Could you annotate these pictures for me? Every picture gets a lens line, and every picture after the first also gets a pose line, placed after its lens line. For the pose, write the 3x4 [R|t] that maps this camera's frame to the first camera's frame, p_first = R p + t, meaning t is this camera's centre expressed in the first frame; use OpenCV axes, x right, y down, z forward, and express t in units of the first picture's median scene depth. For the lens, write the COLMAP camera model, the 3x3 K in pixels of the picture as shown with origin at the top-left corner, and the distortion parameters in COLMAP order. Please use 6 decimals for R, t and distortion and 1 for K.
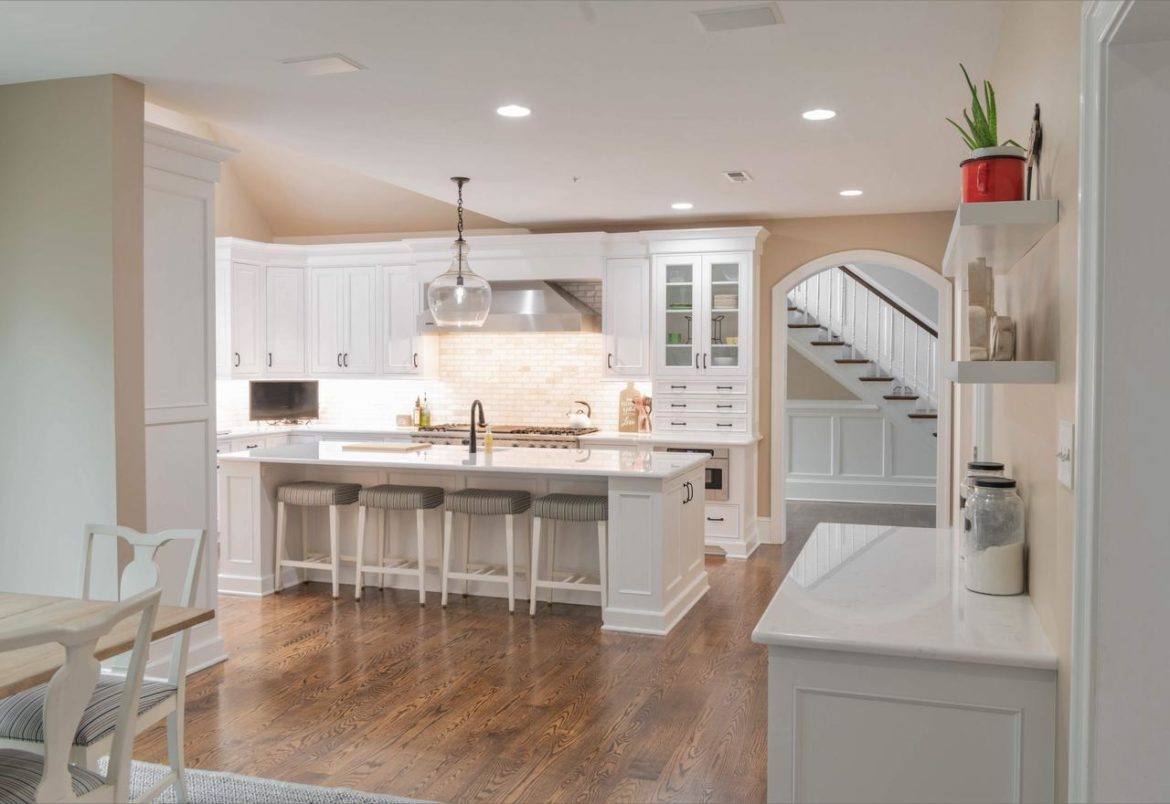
lens RADIAL K [[975.3, 0, 585.0], [0, 975.3, 402.0], [0, 0, 1]] dist [-0.013332, -0.001361]
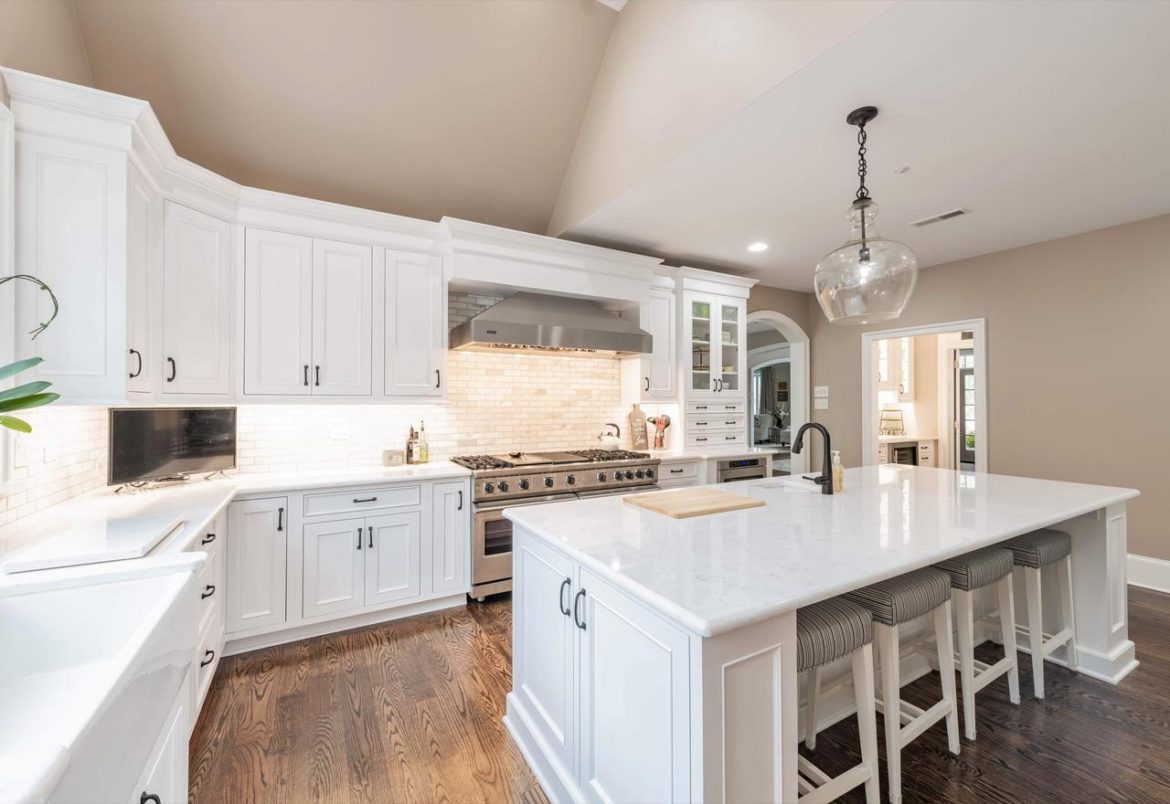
lens RADIAL K [[463.7, 0, 568.9], [0, 463.7, 398.3], [0, 0, 1]] dist [-0.001461, -0.000131]
pose [[0.674459, 0.004342, 0.738300, -0.406590], [0.032288, 0.998853, -0.035370, -0.011711], [-0.737606, 0.047694, 0.673544, 0.731448]]
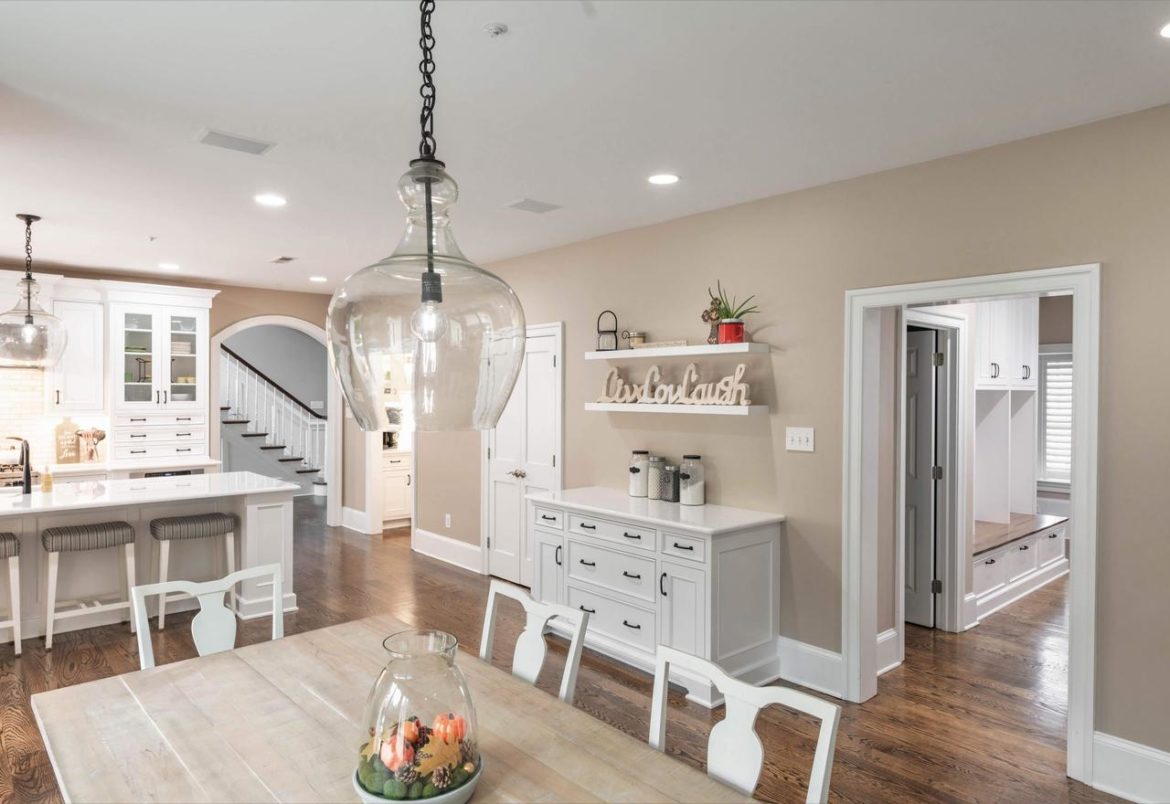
lens RADIAL K [[737.1, 0, 585.0], [0, 737.1, 402.0], [0, 0, 1]] dist [0.008053, 0.001946]
pose [[0.496584, -0.011346, 0.867915, -0.388982], [0.031470, 0.999493, -0.004940, -0.015157], [-0.867418, 0.029766, 0.496689, 0.111796]]
